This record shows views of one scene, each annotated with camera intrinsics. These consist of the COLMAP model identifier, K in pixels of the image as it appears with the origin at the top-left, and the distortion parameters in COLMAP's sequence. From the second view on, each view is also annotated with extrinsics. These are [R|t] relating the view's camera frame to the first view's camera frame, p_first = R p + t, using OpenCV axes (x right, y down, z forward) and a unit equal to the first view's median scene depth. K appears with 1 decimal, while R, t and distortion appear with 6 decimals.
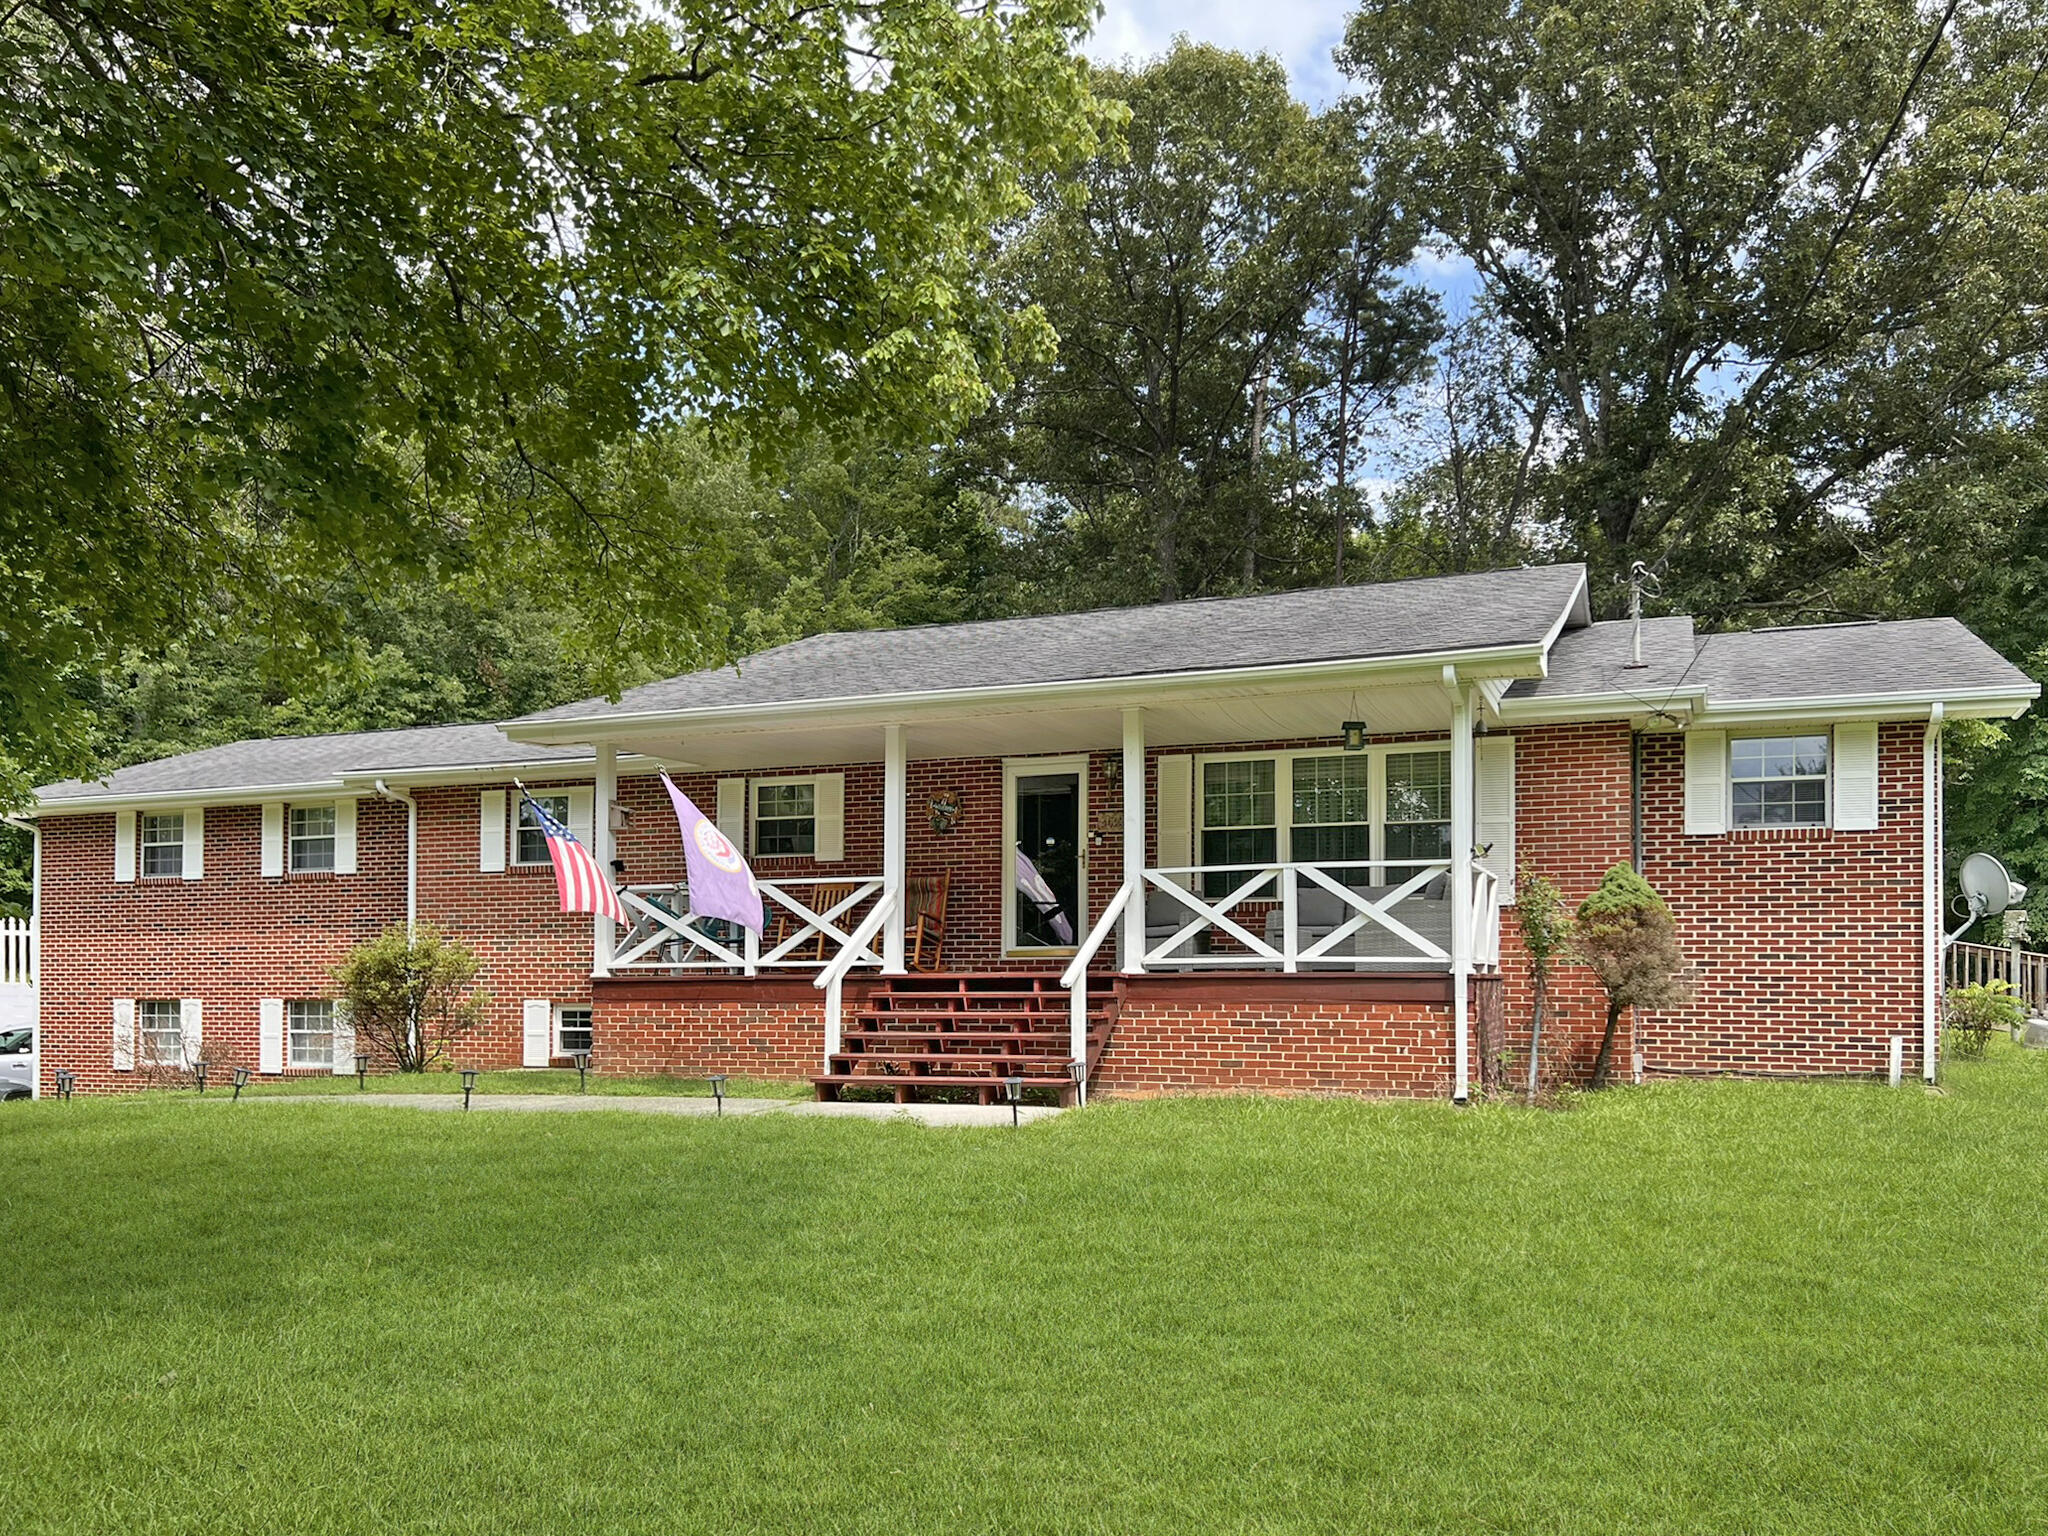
lens RADIAL K [[1580.4, 0, 1024.0], [0, 1580.4, 768.0], [0, 0, 1]] dist [0.095337, -0.000540]
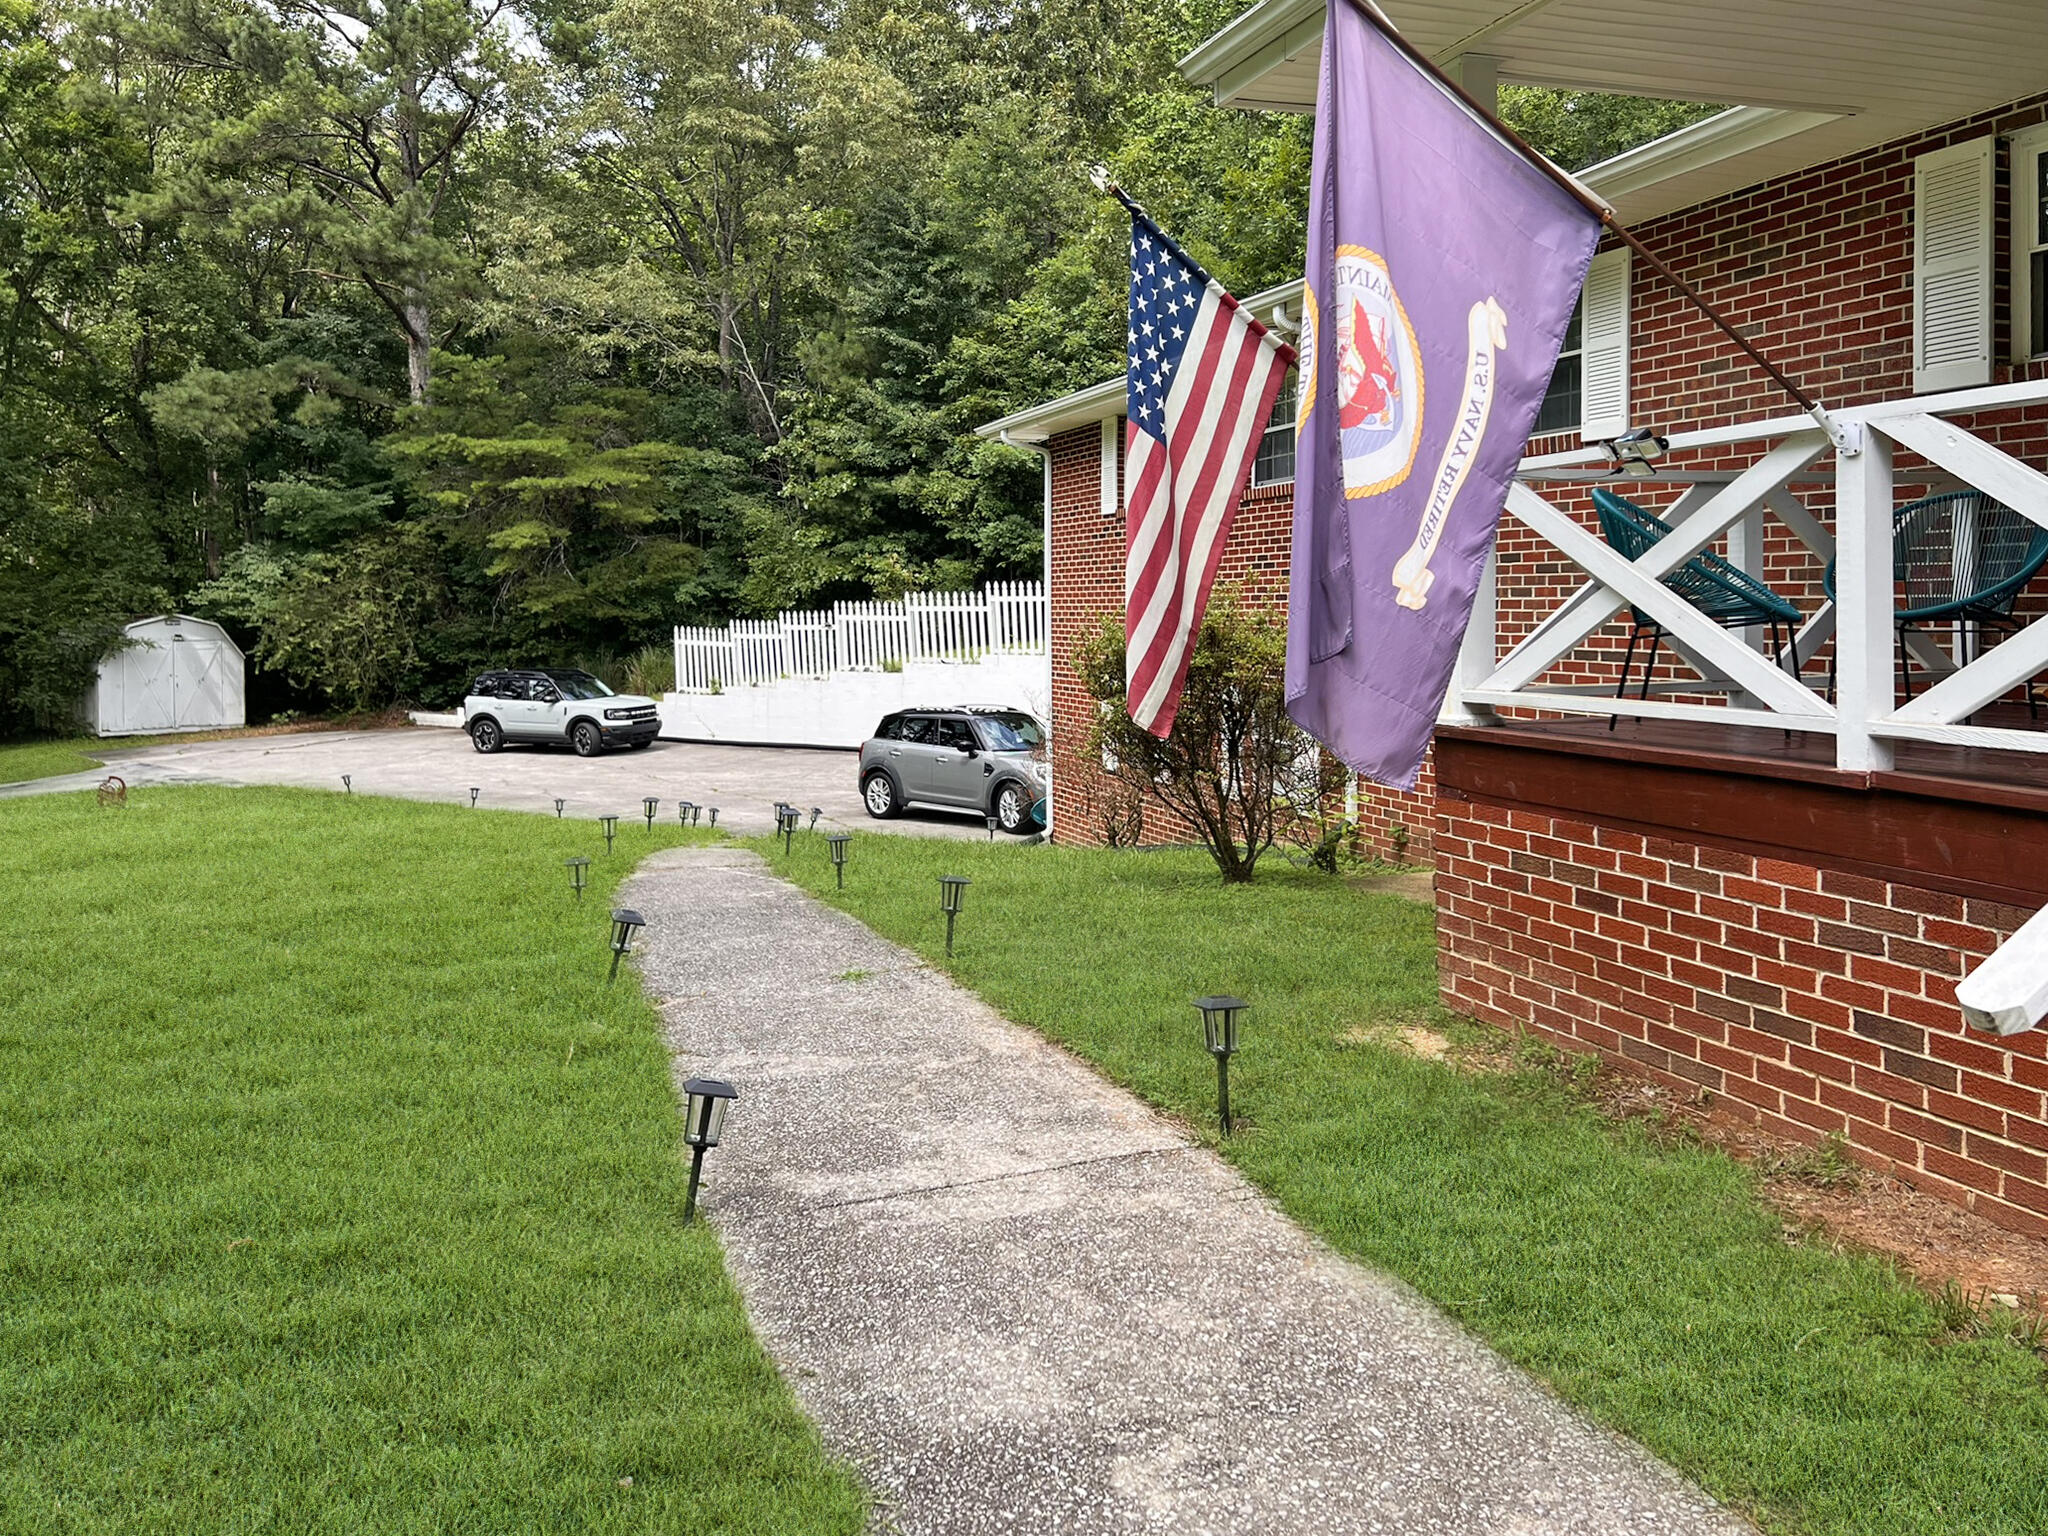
lens RADIAL K [[1594.2, 0, 1028.1], [0, 1594.2, 609.4], [0, 0, 1]] dist [0.007113, -0.000696]
pose [[0.660761, 0.002072, -0.750594, -0.066488], [0.098341, 0.991137, 0.089306, 0.068472], [0.744127, -0.132824, 0.654701, 0.737275]]
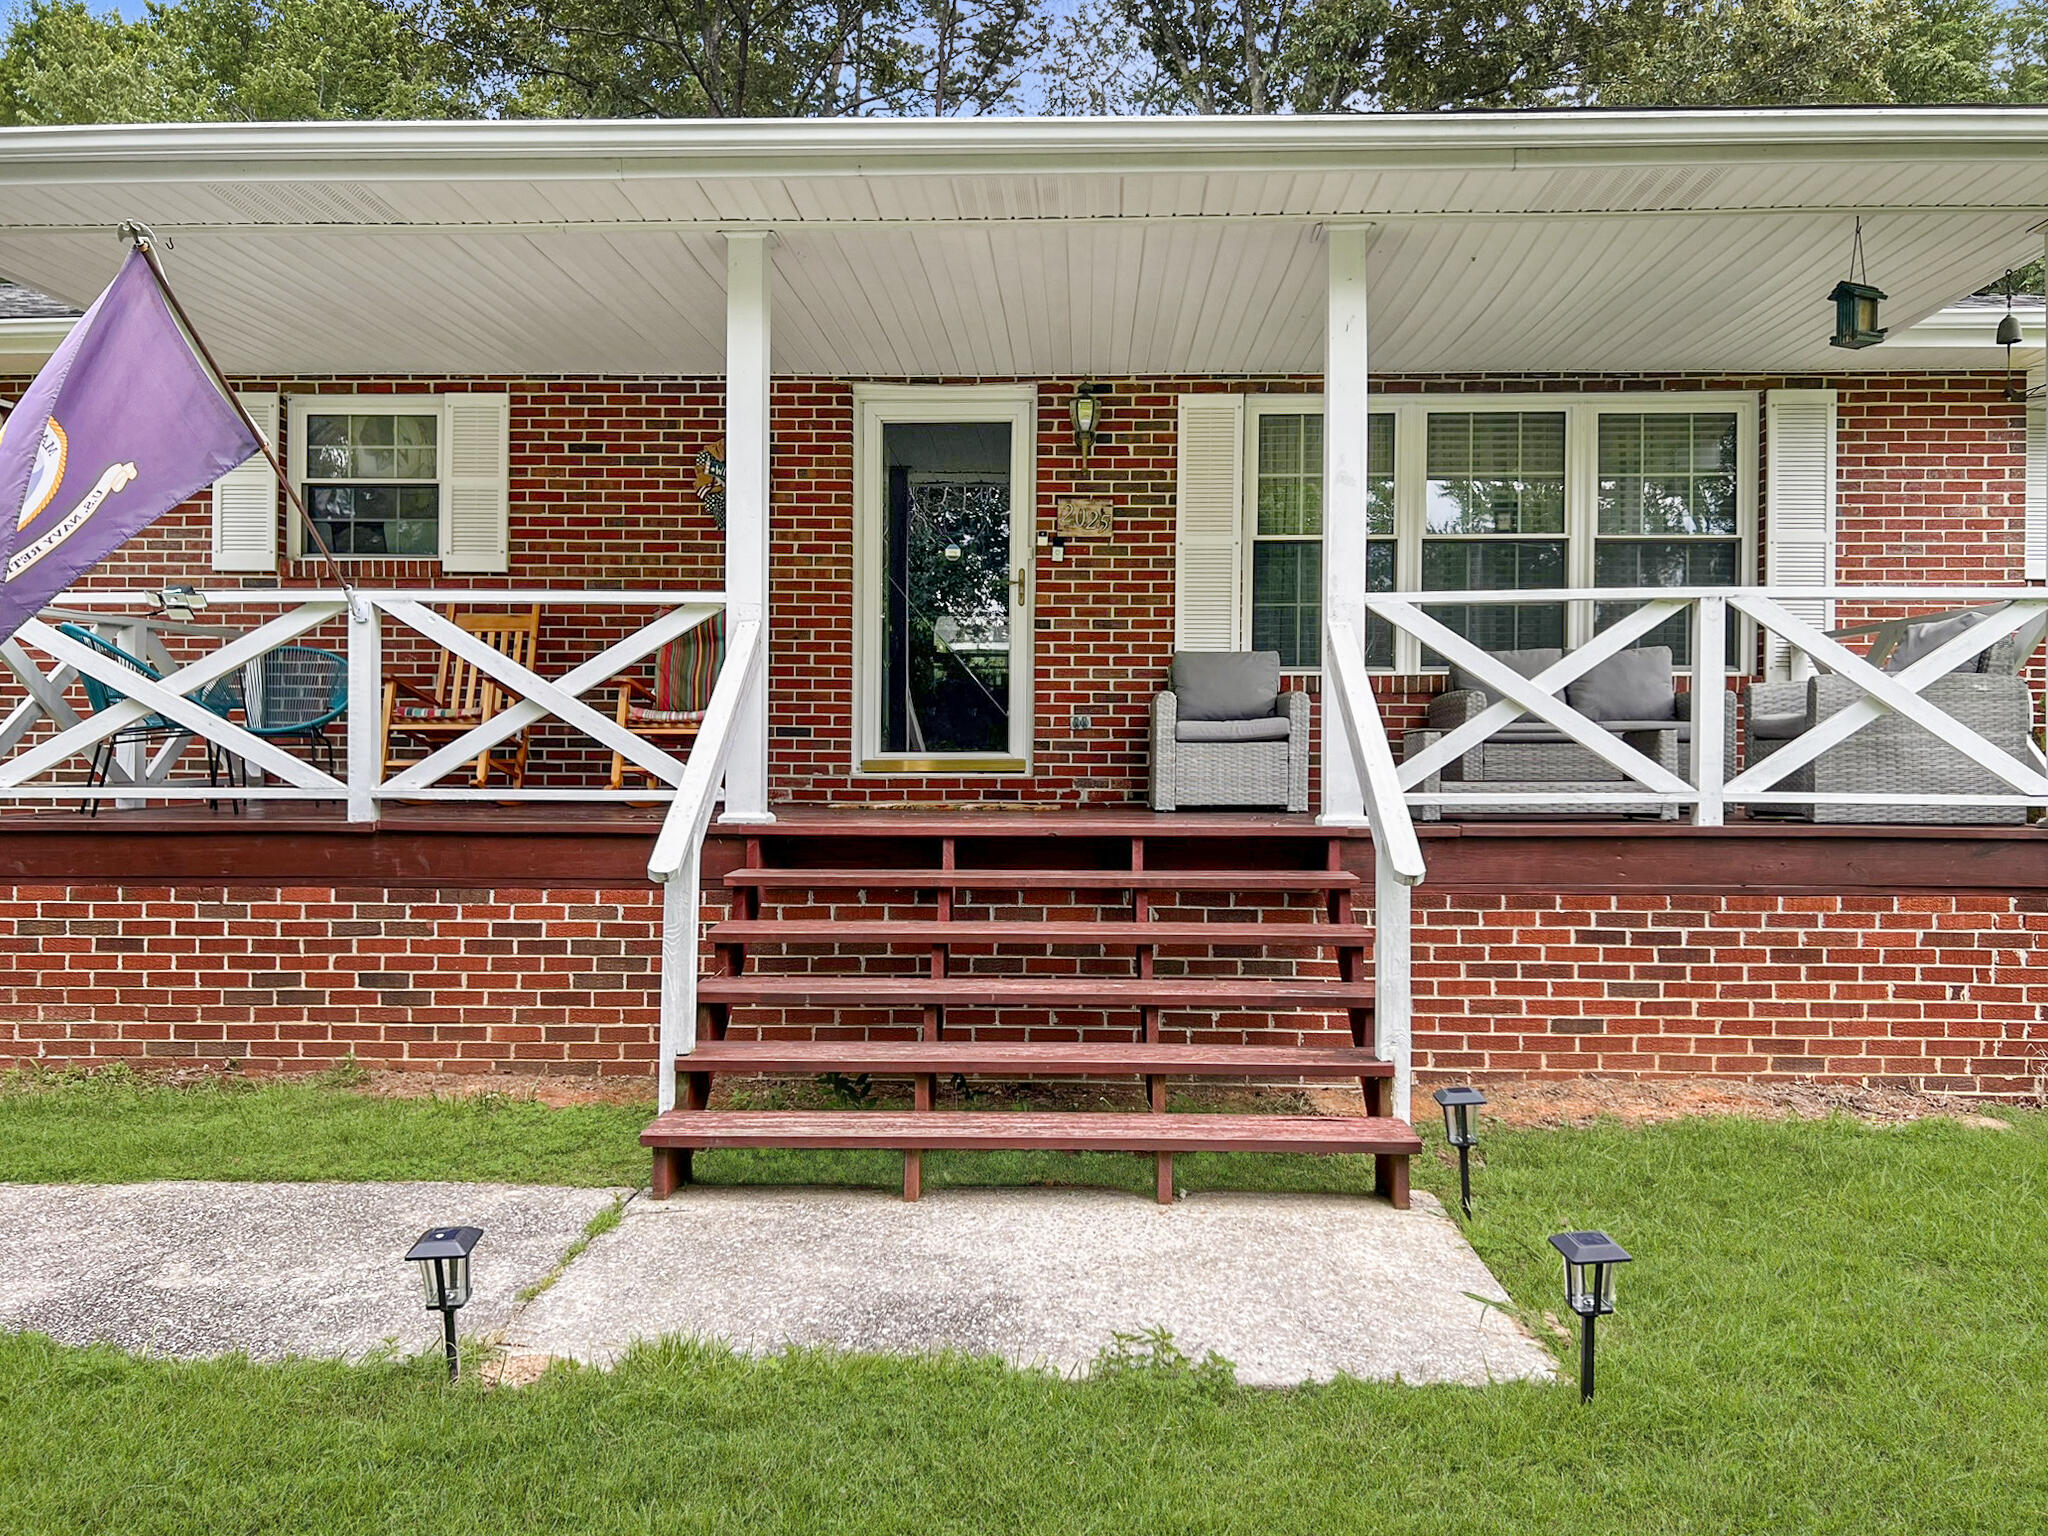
lens RADIAL K [[1530.3, 0, 1024.0], [0, 1530.3, 768.0], [0, 0, 1]] dist [0.018072, -0.000824]
pose [[0.941703, 0.005381, 0.336403, -0.145516], [-0.050313, 0.990881, 0.124995, 0.059469], [-0.332663, -0.134634, 0.933386, 0.580249]]
